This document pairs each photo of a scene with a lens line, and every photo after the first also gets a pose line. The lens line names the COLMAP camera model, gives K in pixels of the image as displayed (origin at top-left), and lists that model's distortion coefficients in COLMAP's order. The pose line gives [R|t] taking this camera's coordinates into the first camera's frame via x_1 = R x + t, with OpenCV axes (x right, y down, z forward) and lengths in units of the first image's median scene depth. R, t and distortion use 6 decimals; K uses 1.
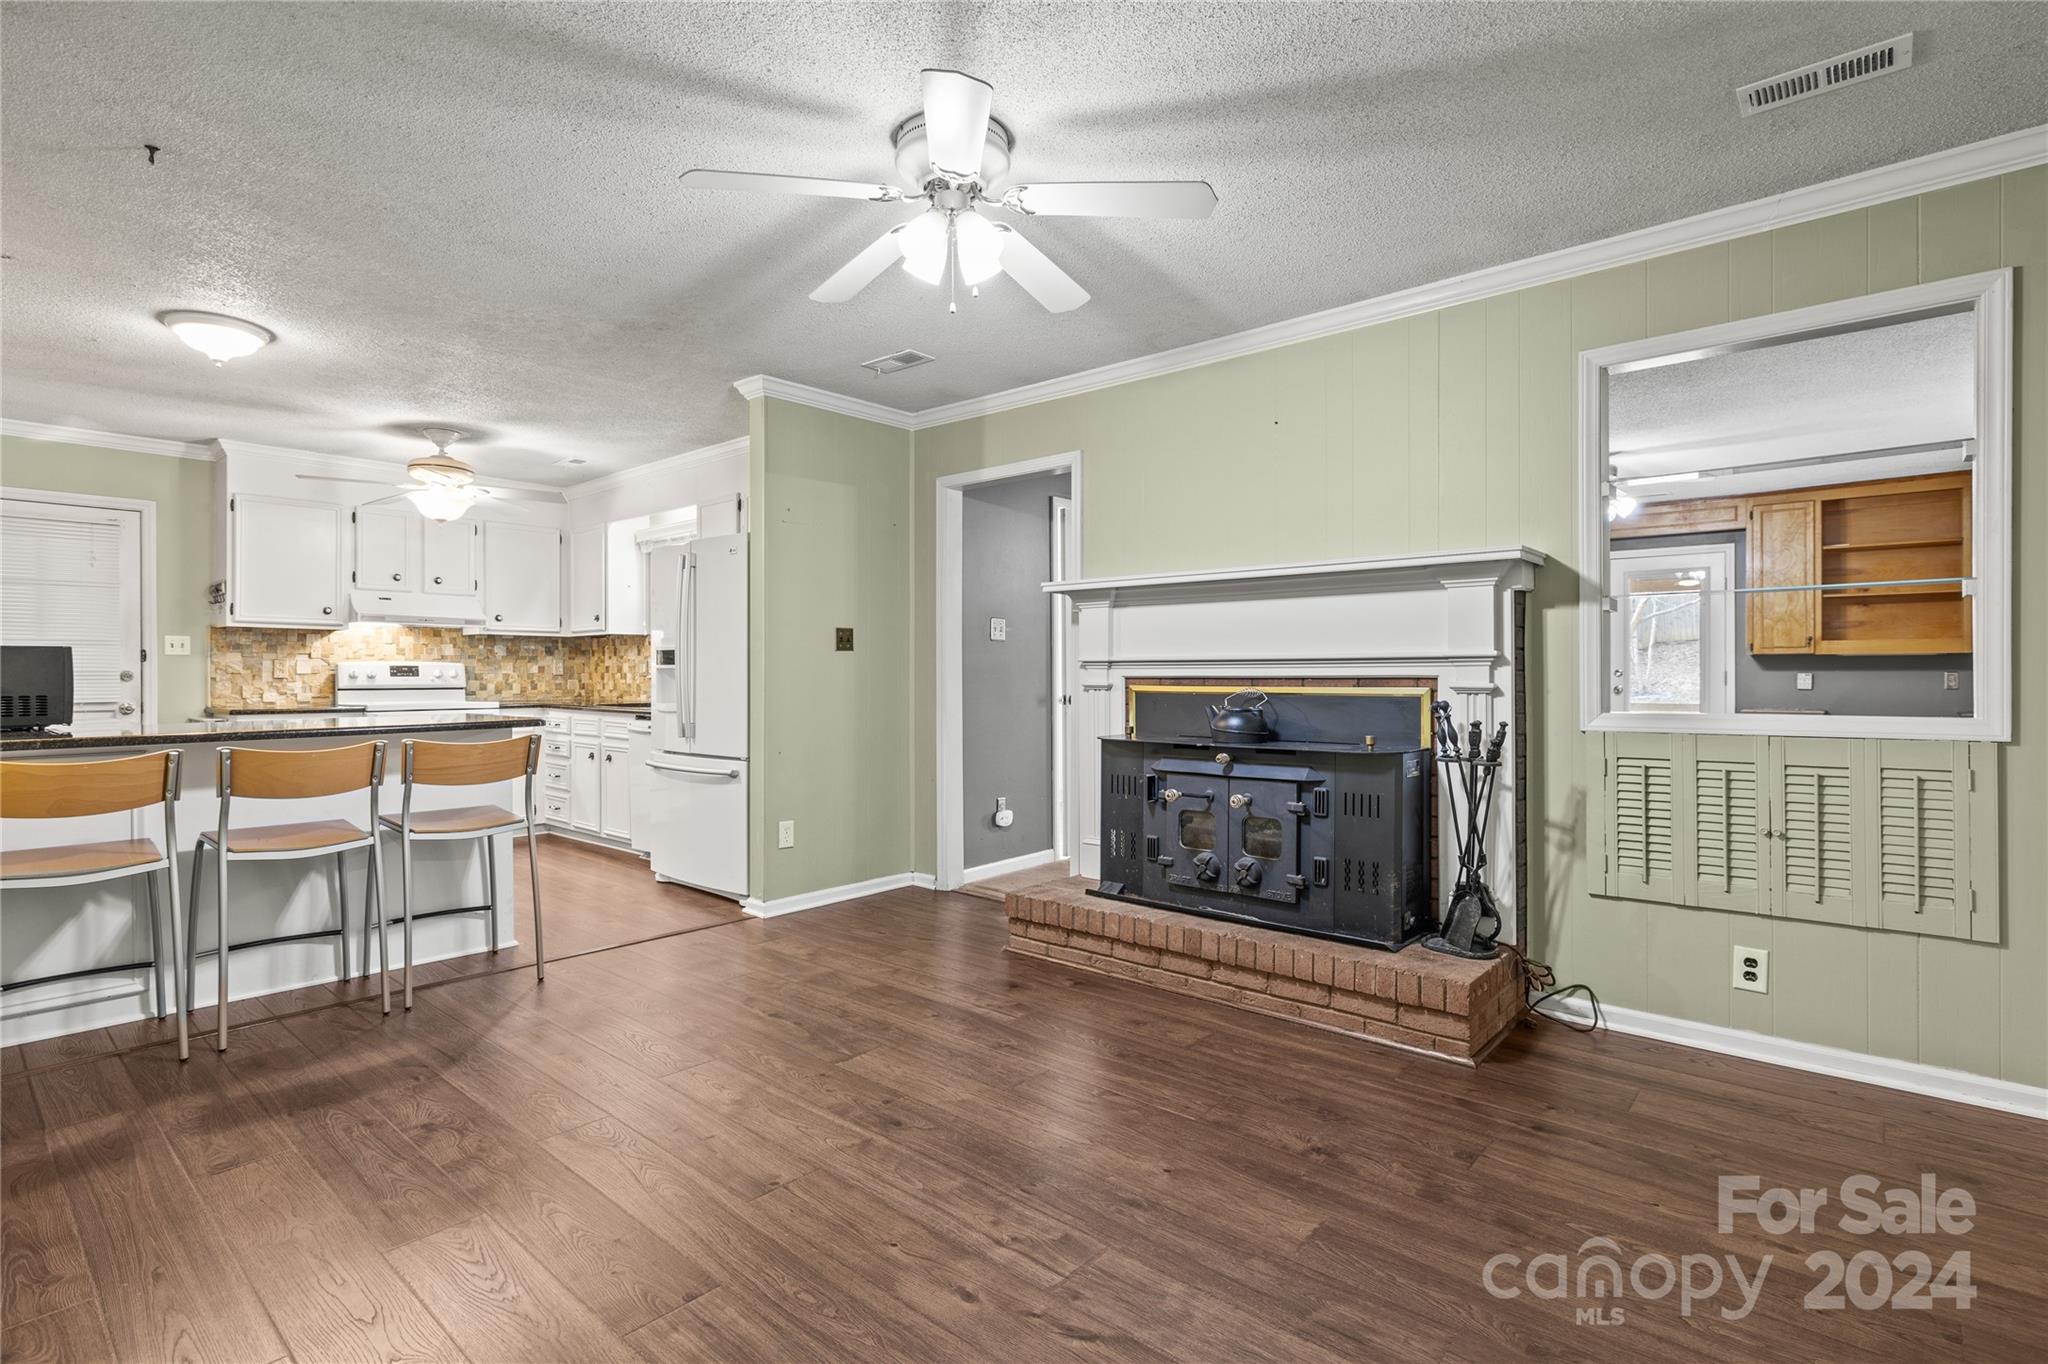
lens RADIAL K [[982.9, 0, 995.1], [0, 982.9, 682.3], [0, 0, 1]] dist [-0.009876, 0.000265]
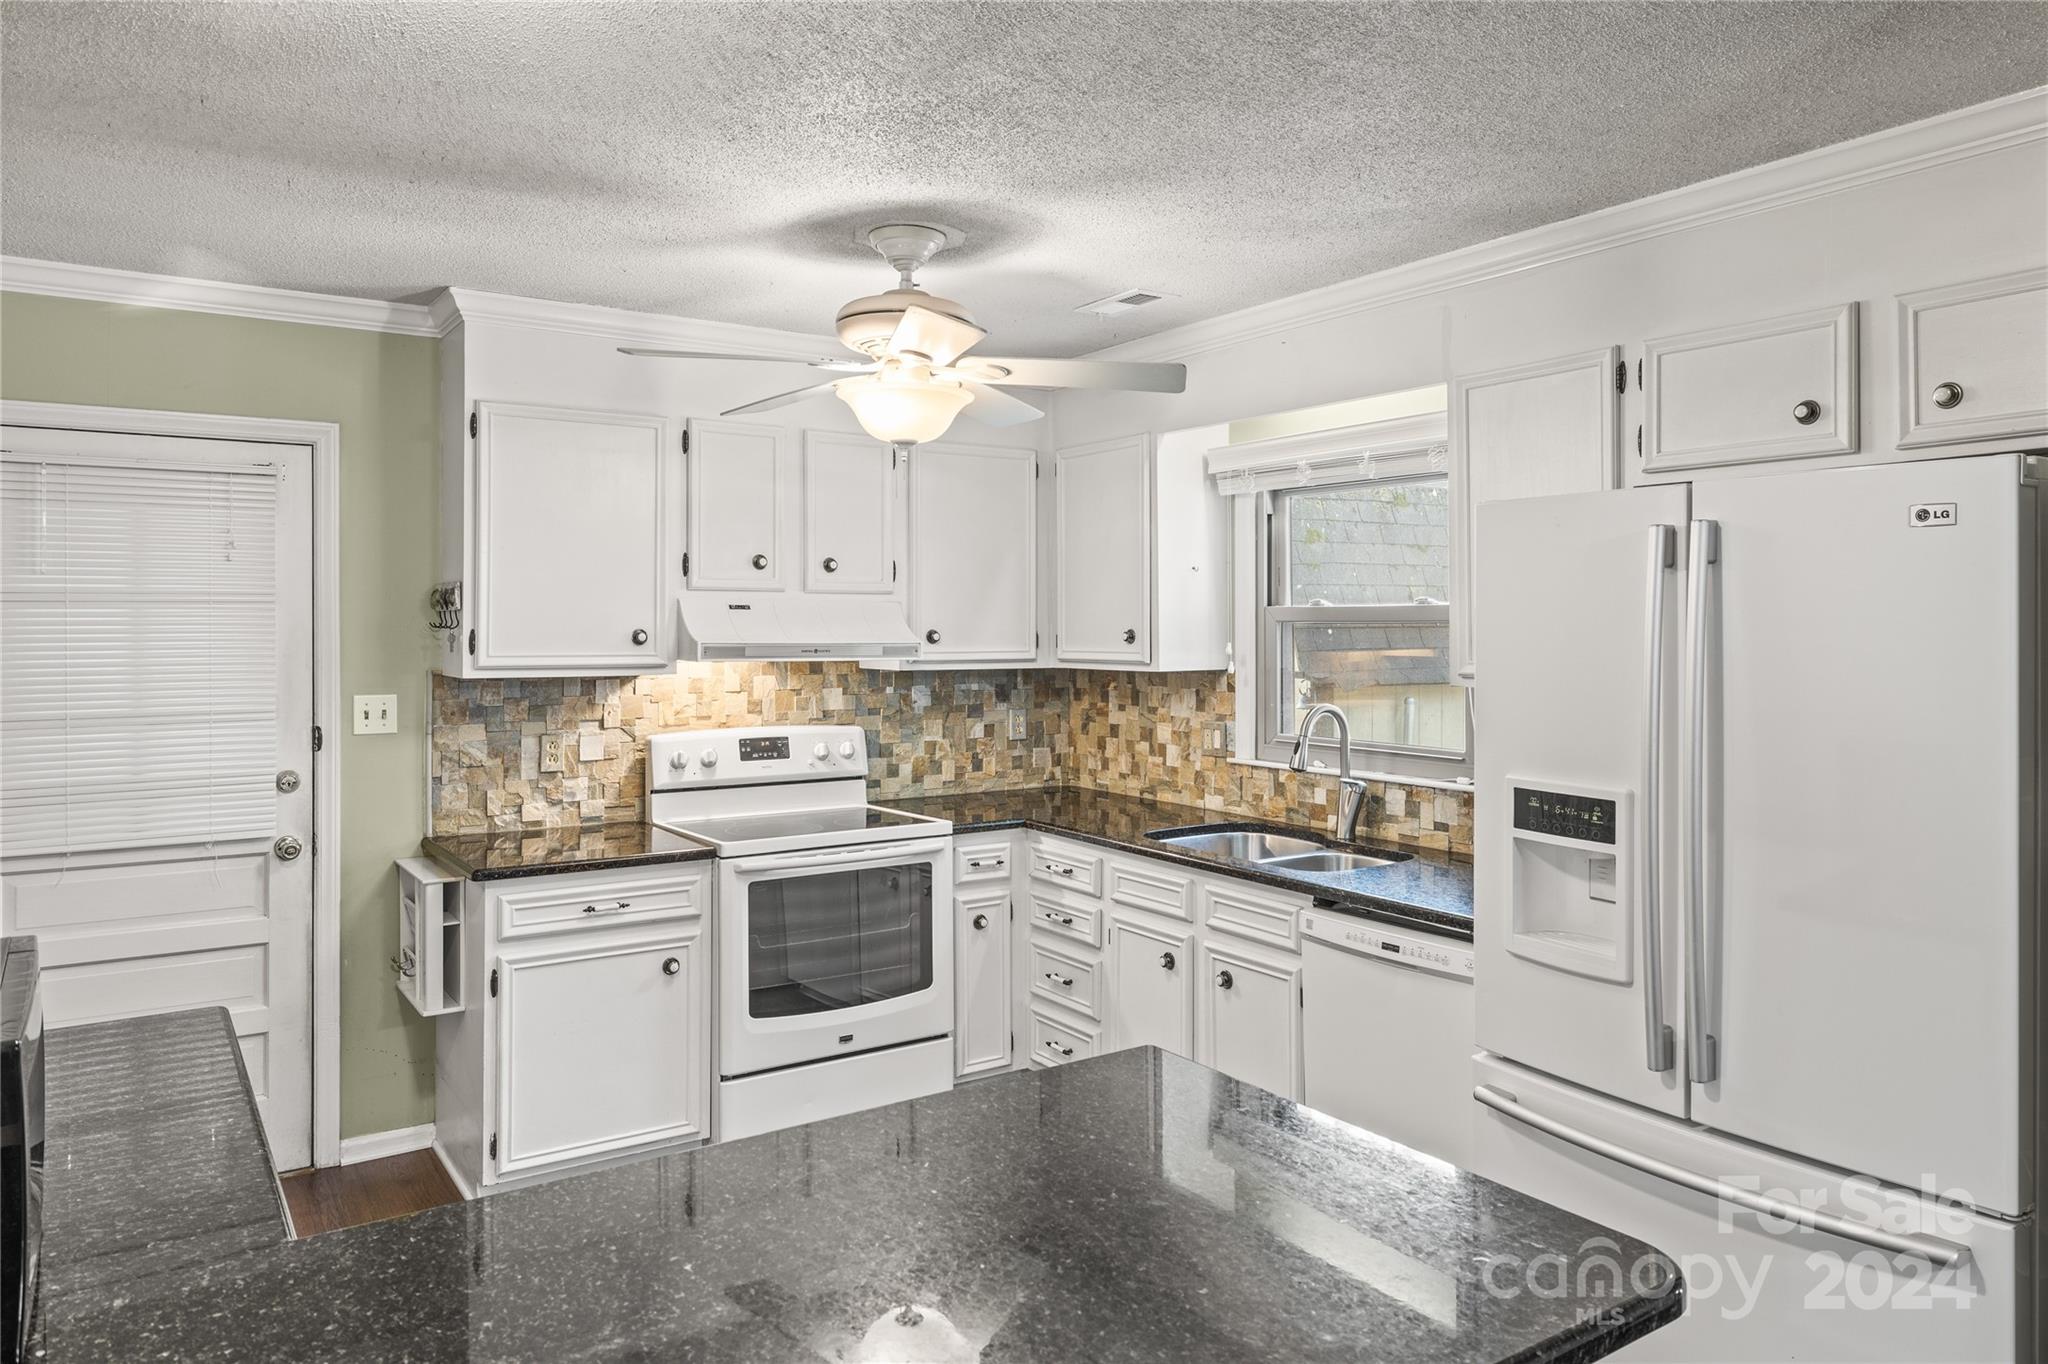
lens RADIAL K [[1342.5, 0, 981.1], [0, 1342.5, 638.1], [0, 0, 1]] dist [-0.006738, -0.002295]
pose [[0.964366, 0.003526, -0.264549, -0.331926], [-0.003223, 0.999994, 0.001577, -0.071583], [0.264553, -0.000668, 0.964371, 0.390753]]
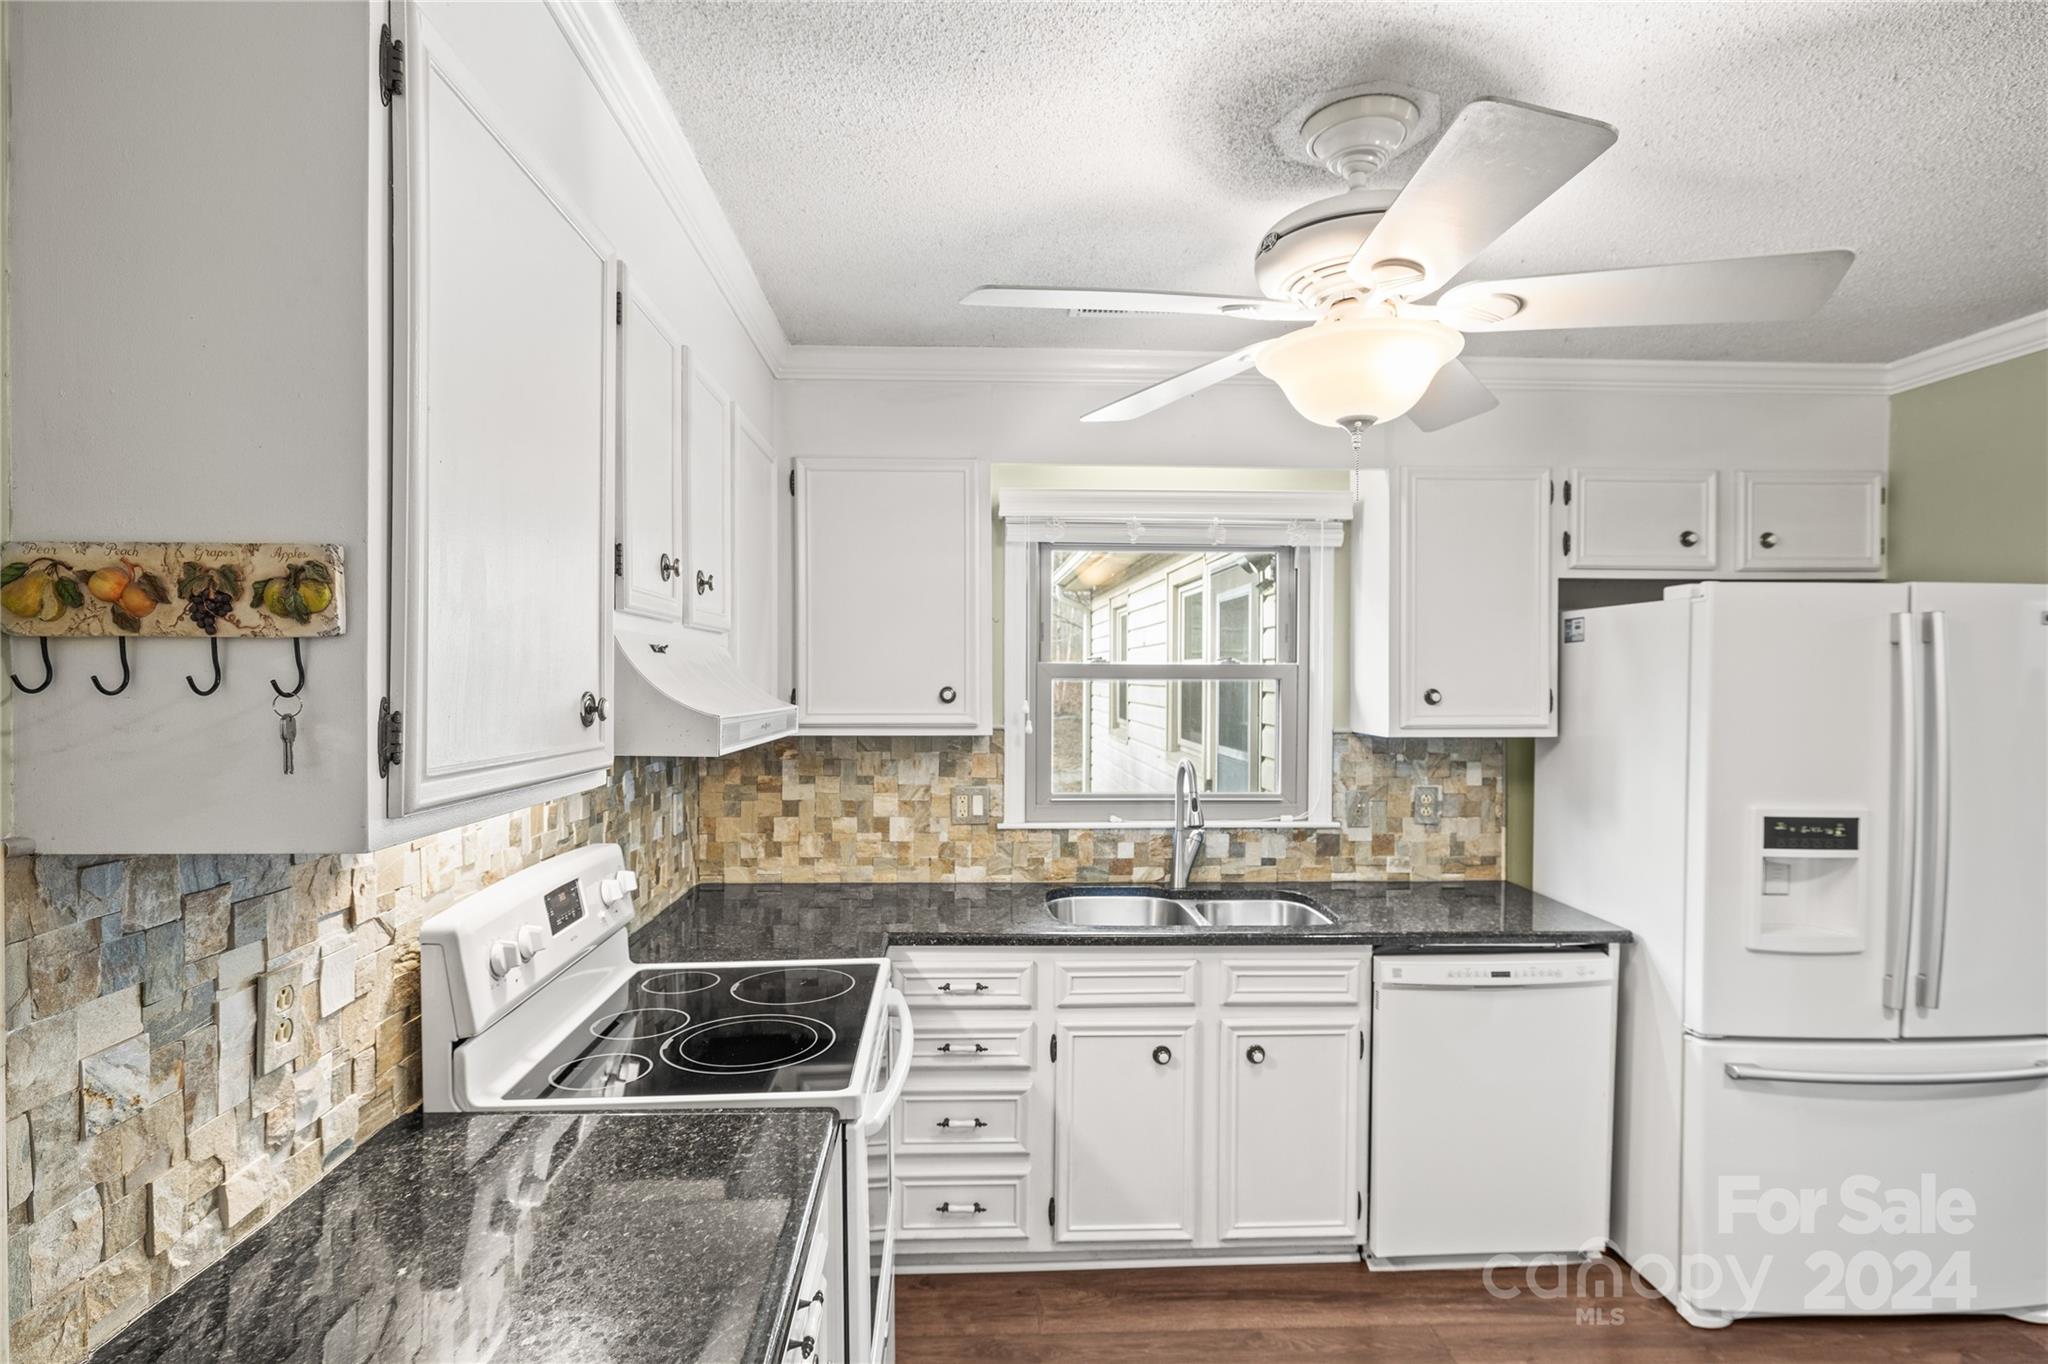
lens RADIAL K [[1050.4, 0, 1021.0], [0, 1050.4, 702.5], [0, 0, 1]] dist [-0.000149, 0.000368]
pose [[0.712284, -0.011578, 0.701796, -0.748616], [0.001833, 0.999891, 0.014636, -0.075060], [-0.701889, -0.009138, 0.712228, 0.733495]]
